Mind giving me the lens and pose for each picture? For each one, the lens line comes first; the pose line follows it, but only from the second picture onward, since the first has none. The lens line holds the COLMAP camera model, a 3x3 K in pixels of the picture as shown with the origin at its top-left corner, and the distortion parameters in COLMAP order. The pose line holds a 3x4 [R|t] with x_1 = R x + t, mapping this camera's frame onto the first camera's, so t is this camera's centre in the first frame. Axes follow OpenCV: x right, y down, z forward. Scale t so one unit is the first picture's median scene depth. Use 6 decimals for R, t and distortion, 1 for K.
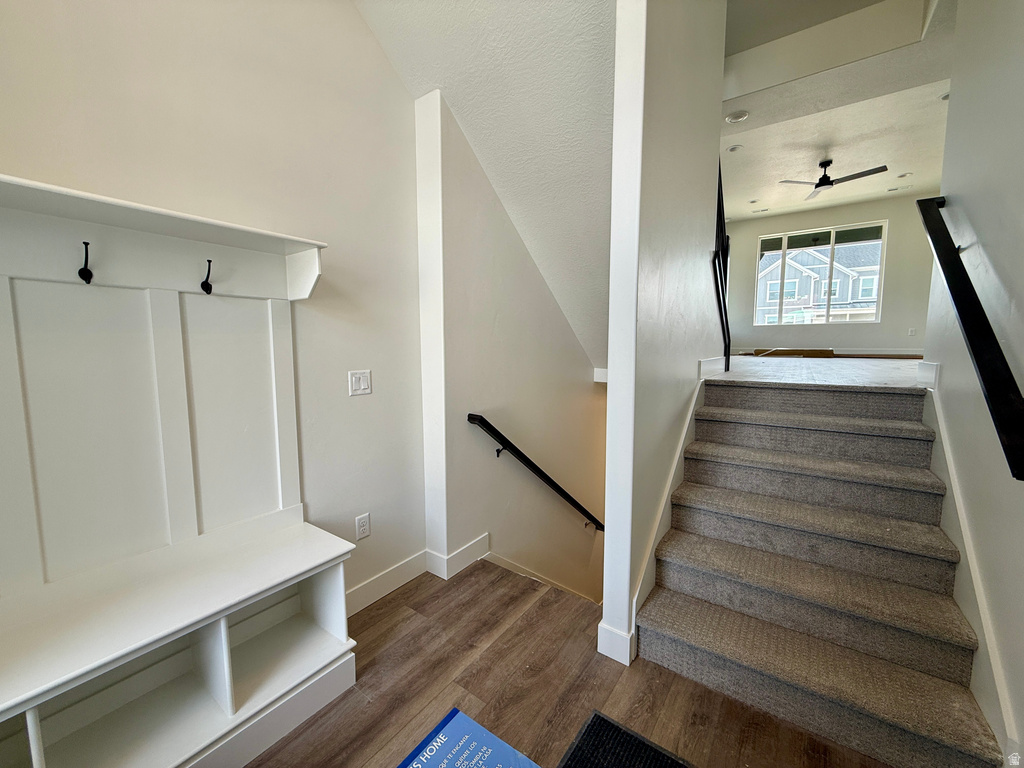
lens RADIAL K [[408.6, 0, 509.9], [0, 408.6, 383.5], [0, 0, 1]] dist [0.001612, 0.000395]
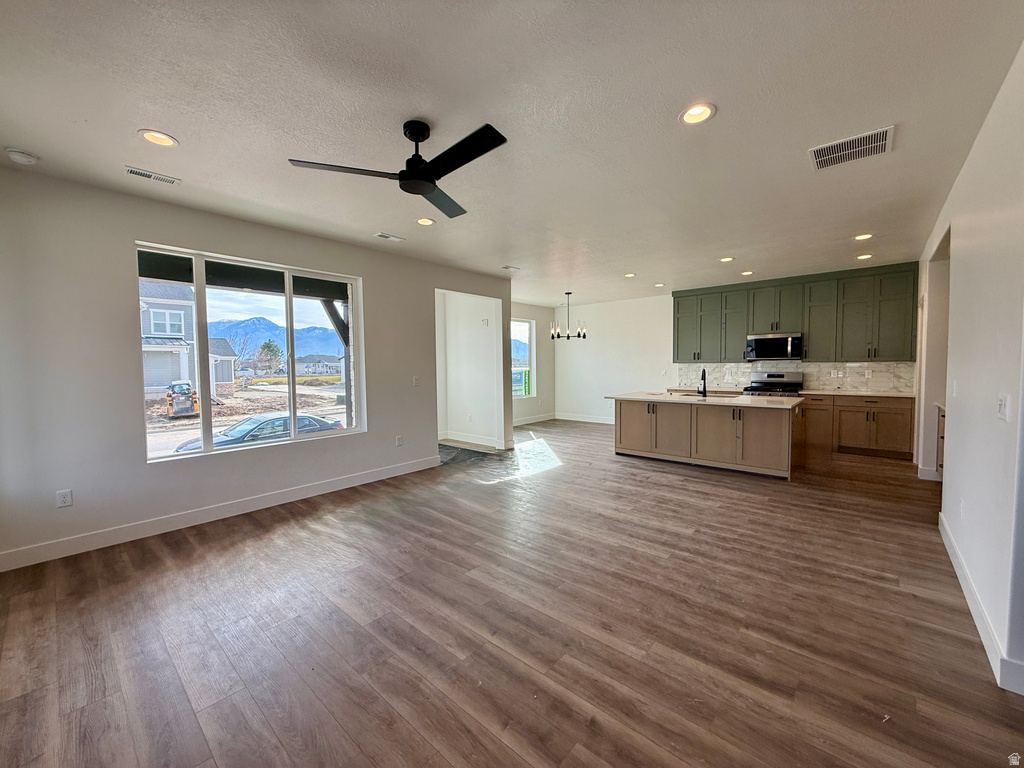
lens RADIAL K [[408.6, 0, 509.9], [0, 408.6, 383.5], [0, 0, 1]] dist [0.001612, 0.000395]
pose [[0.109324, -0.044139, 0.993026, 0.100088], [0.104743, 0.993963, 0.032650, -0.079560], [-0.988472, 0.100443, 0.113288, 0.247176]]
